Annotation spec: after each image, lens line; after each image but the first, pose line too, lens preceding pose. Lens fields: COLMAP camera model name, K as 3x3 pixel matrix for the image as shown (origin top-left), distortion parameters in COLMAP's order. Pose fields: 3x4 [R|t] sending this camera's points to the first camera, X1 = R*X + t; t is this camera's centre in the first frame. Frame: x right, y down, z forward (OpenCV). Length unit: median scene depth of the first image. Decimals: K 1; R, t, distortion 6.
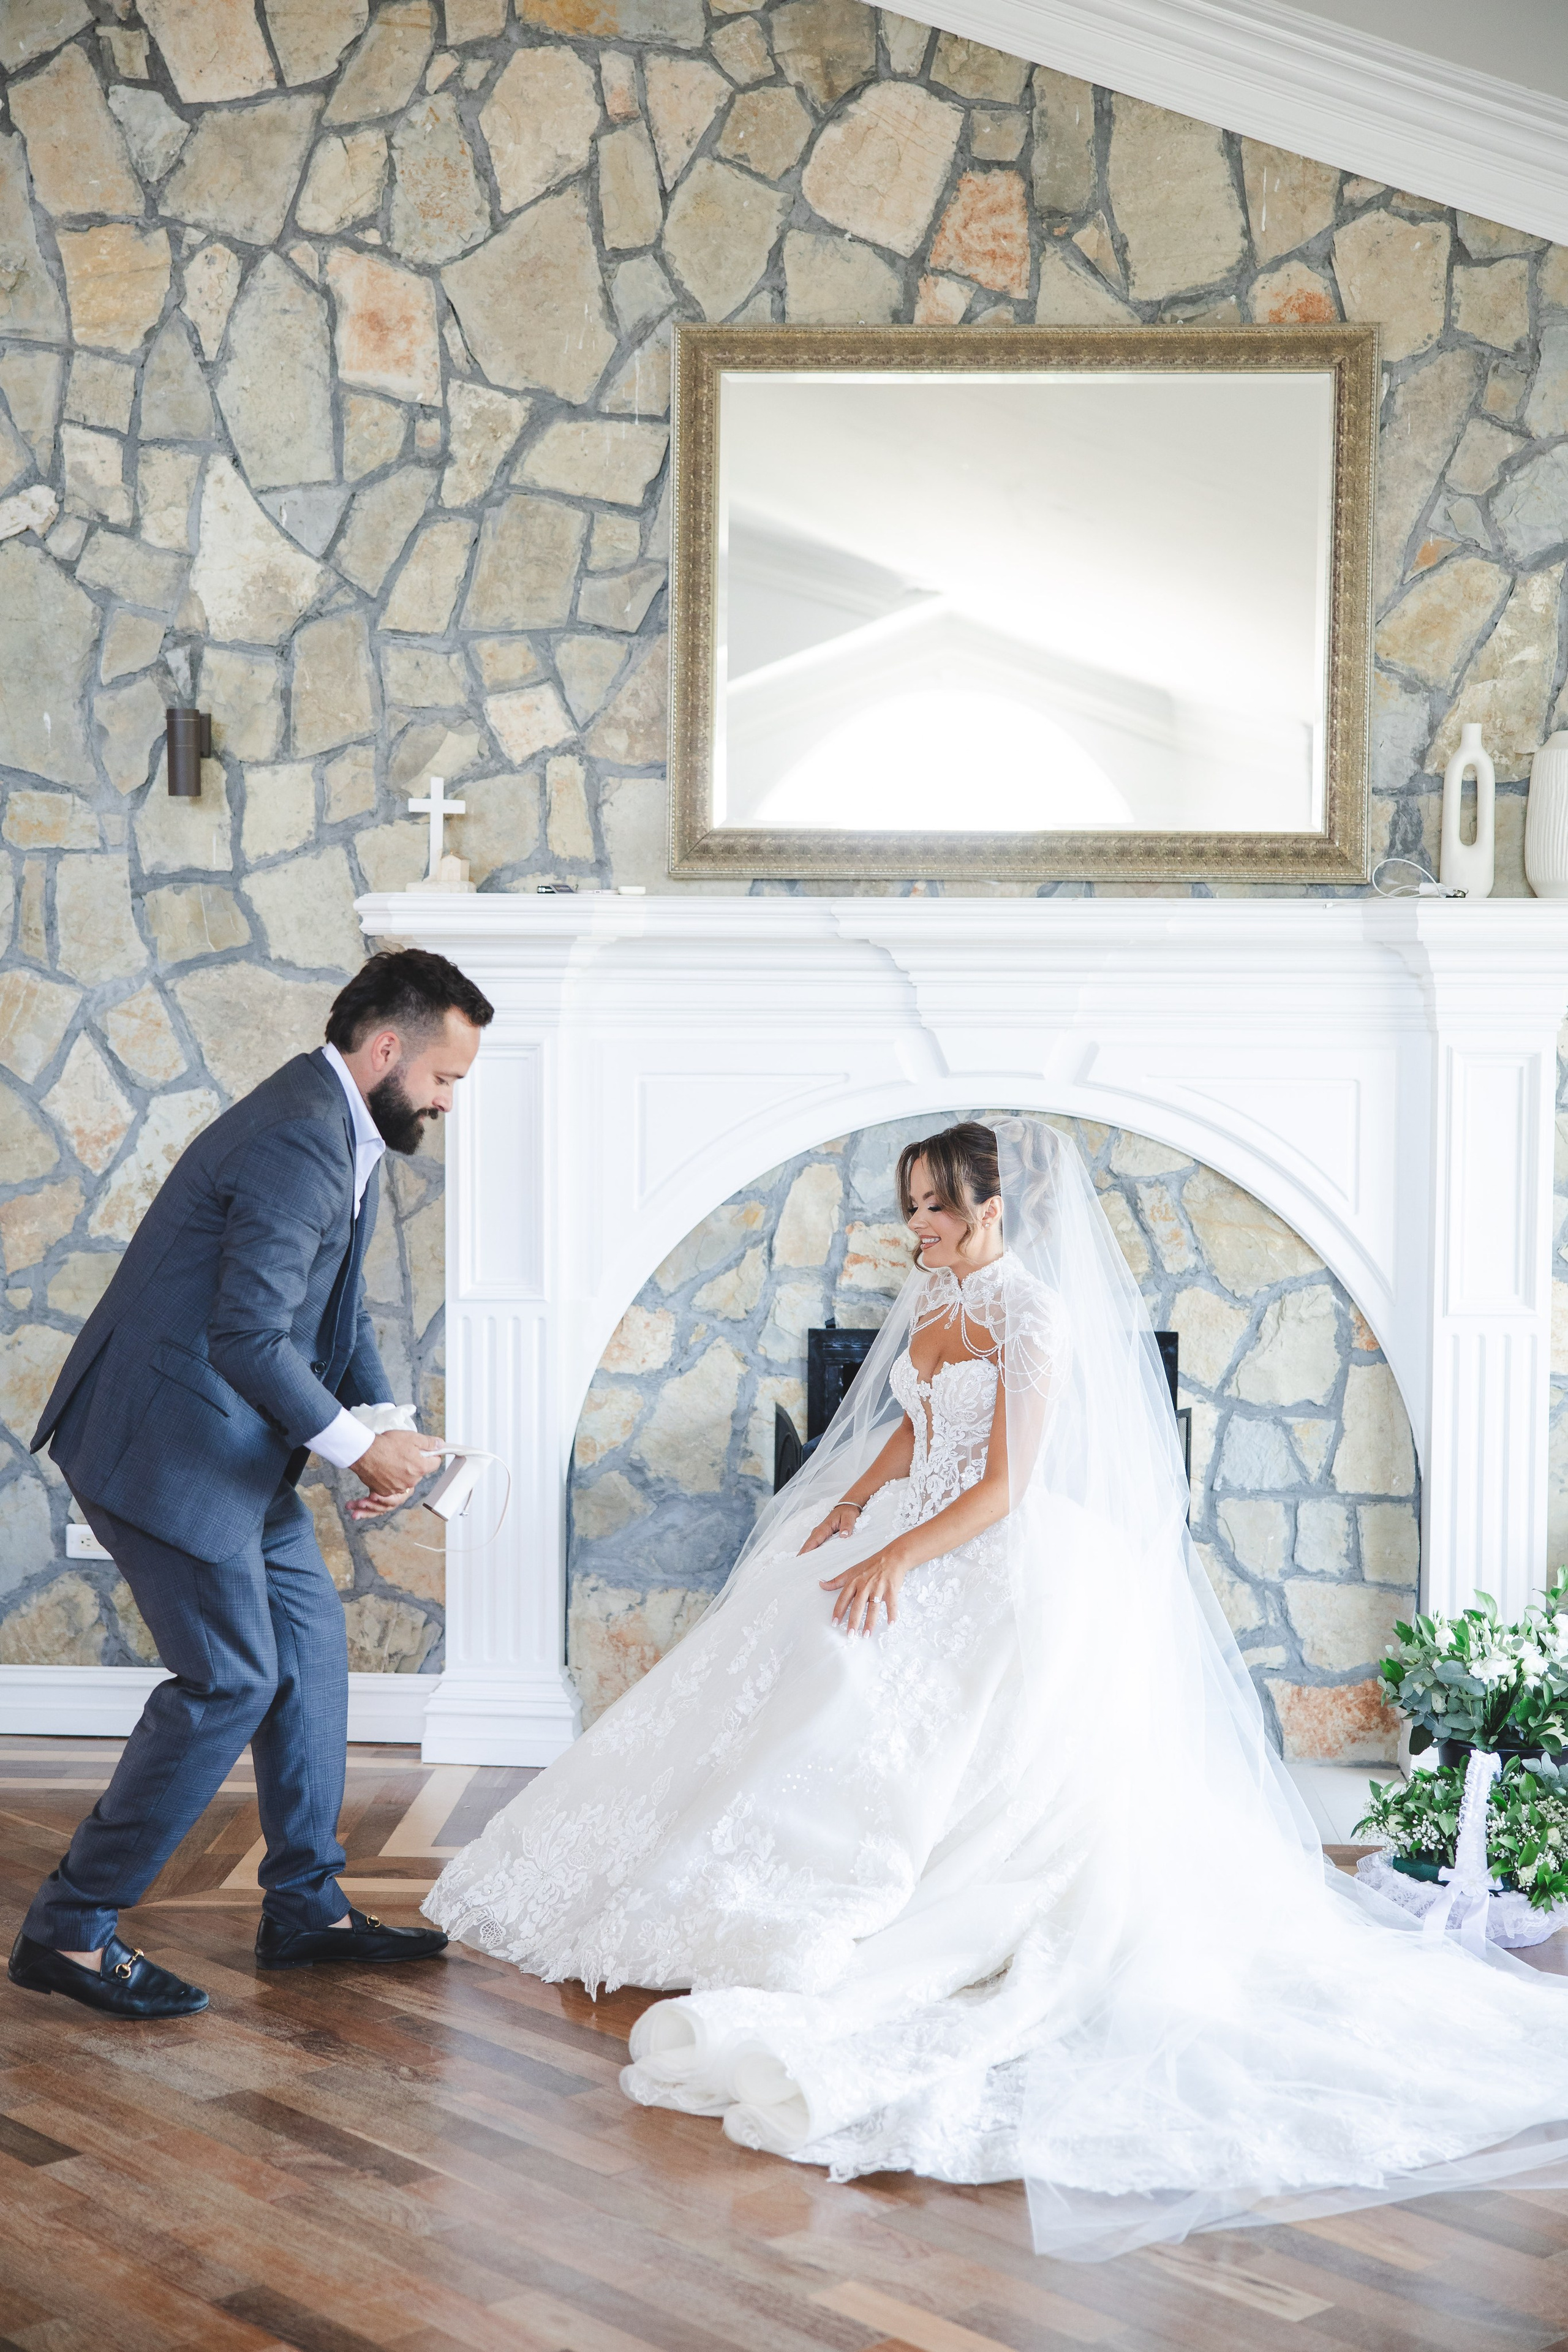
lens RADIAL K [[3409.9, 0, 772.8], [0, 3409.9, 1209.7], [0, 0, 1]] dist [0.061333, 0.000000]
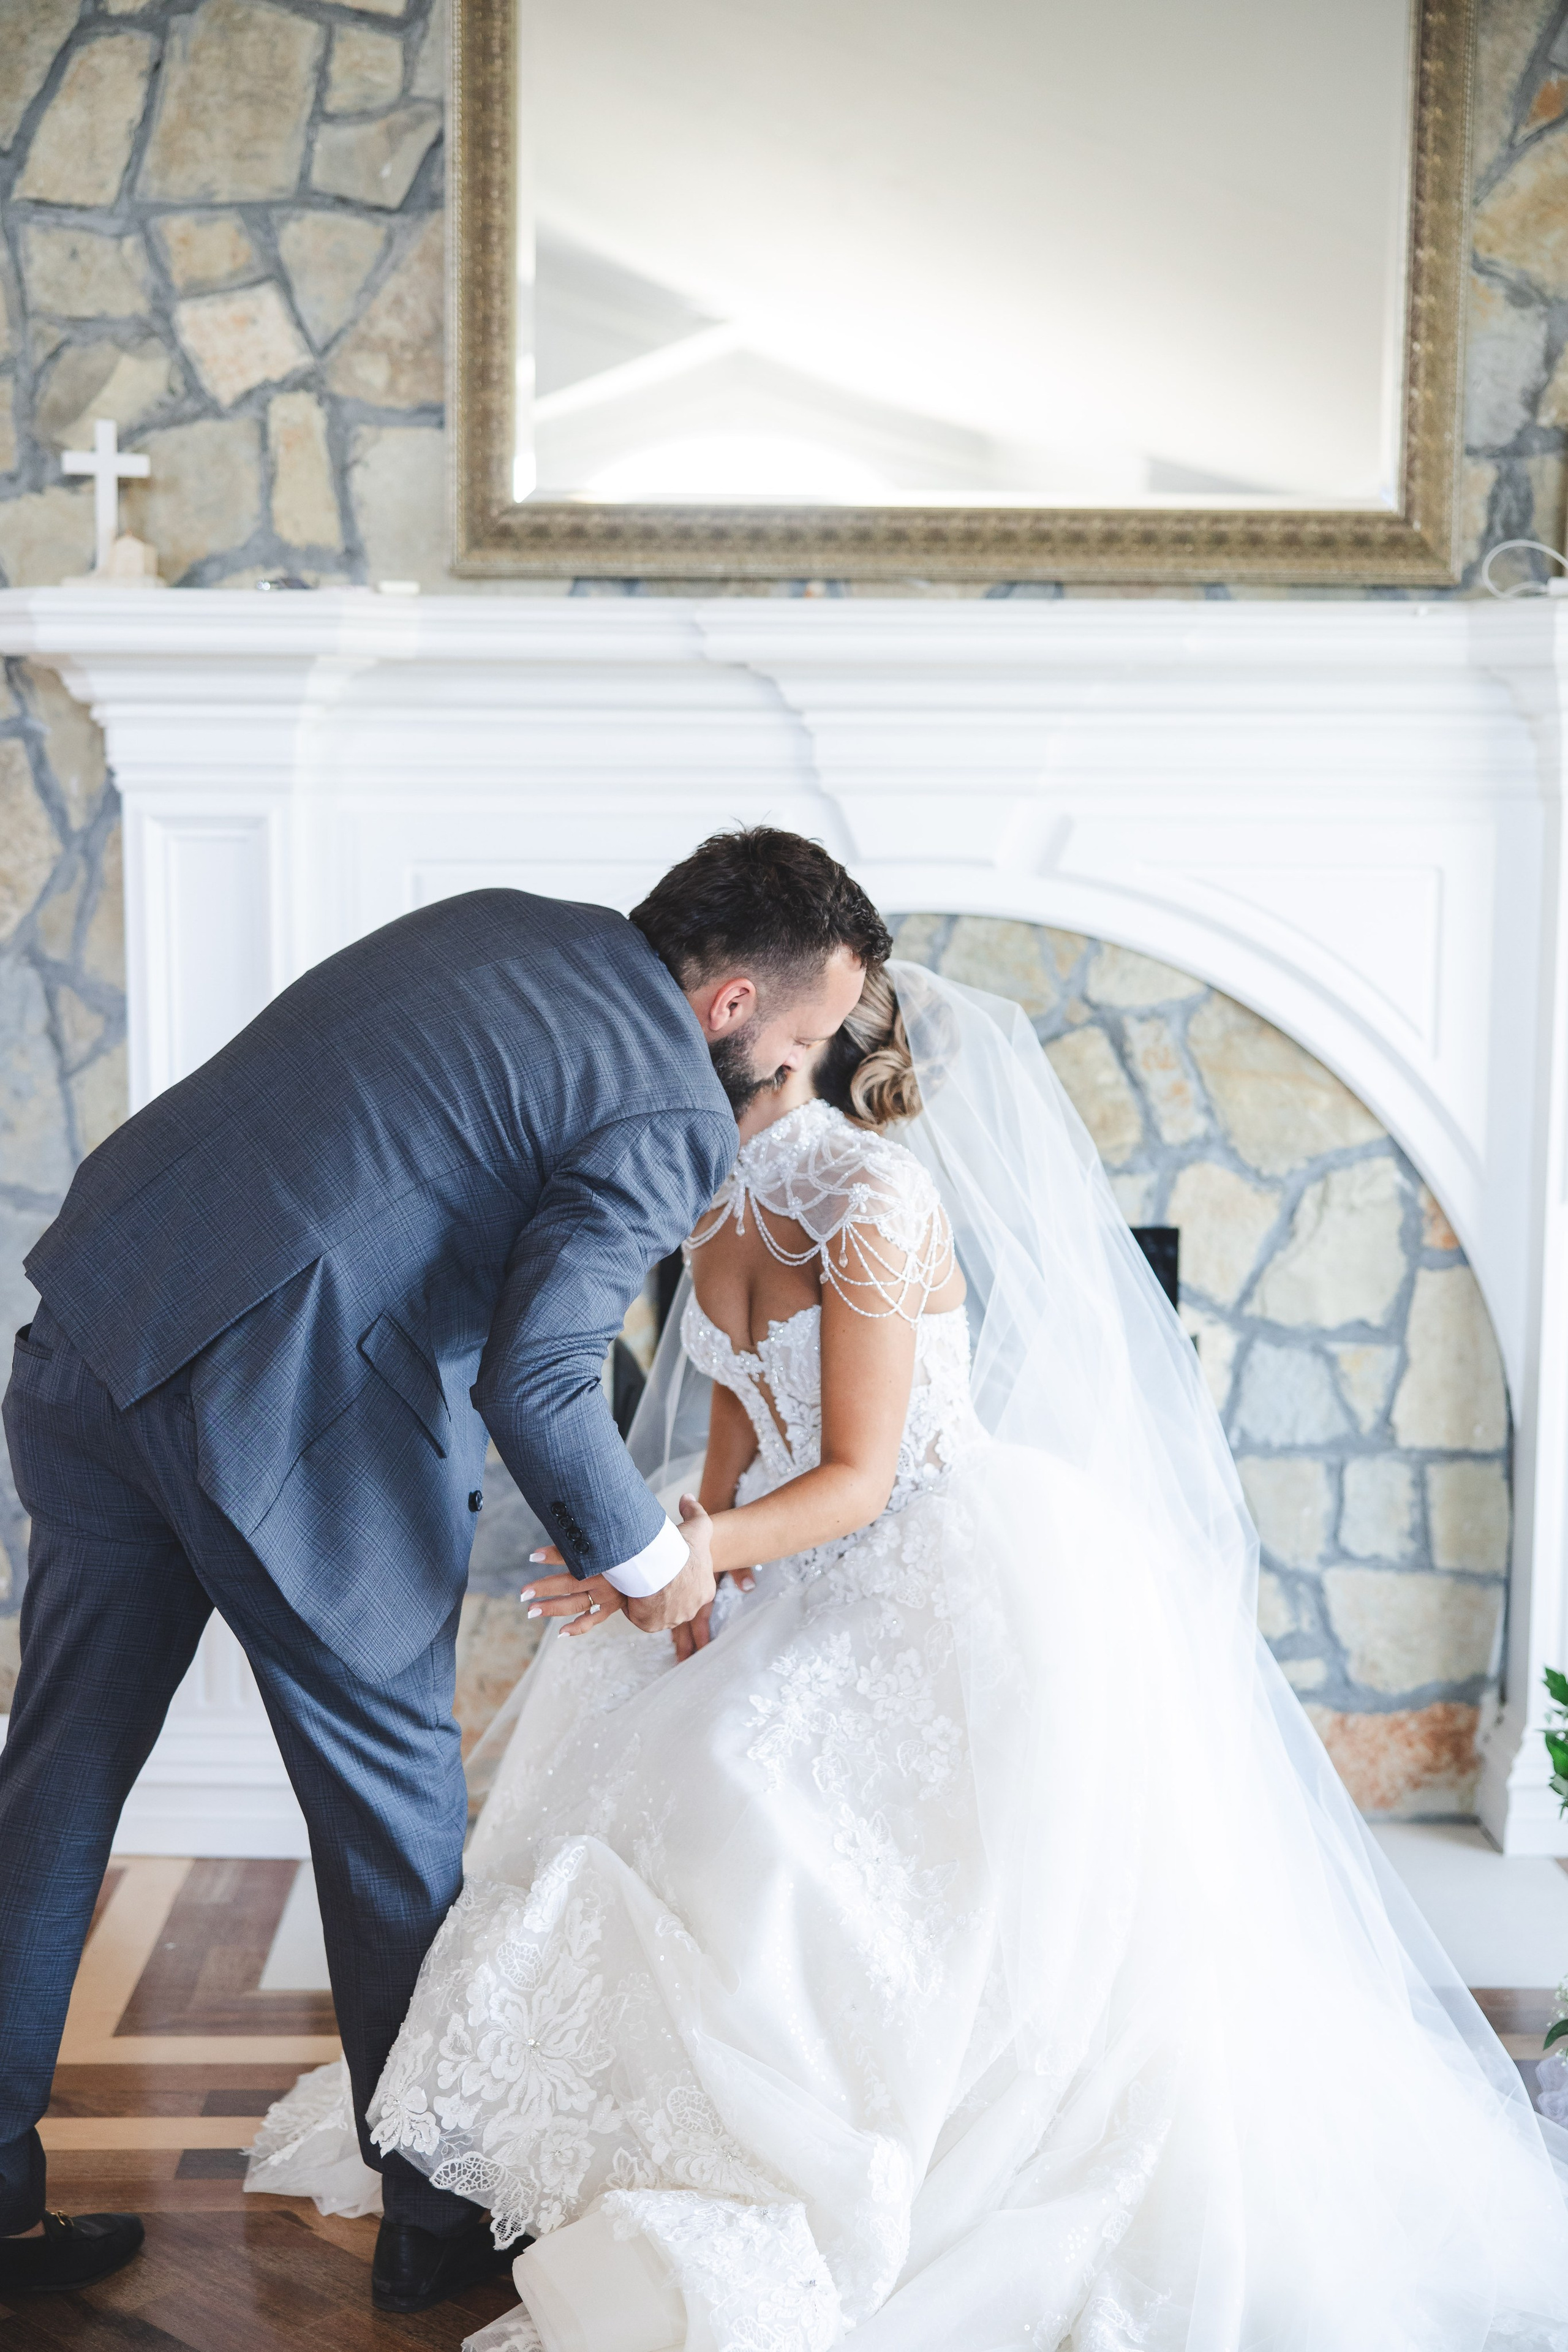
lens RADIAL K [[3195.9, 0, 738.0], [0, 3195.9, 1180.1], [0, 0, 1]] dist [0.059953, 0.000000]
pose [[0.997748, -0.008946, 0.066471, -0.016830], [0.004226, 0.997480, 0.070821, -0.021121], [-0.066937, -0.070381, 0.995272, 0.345460]]
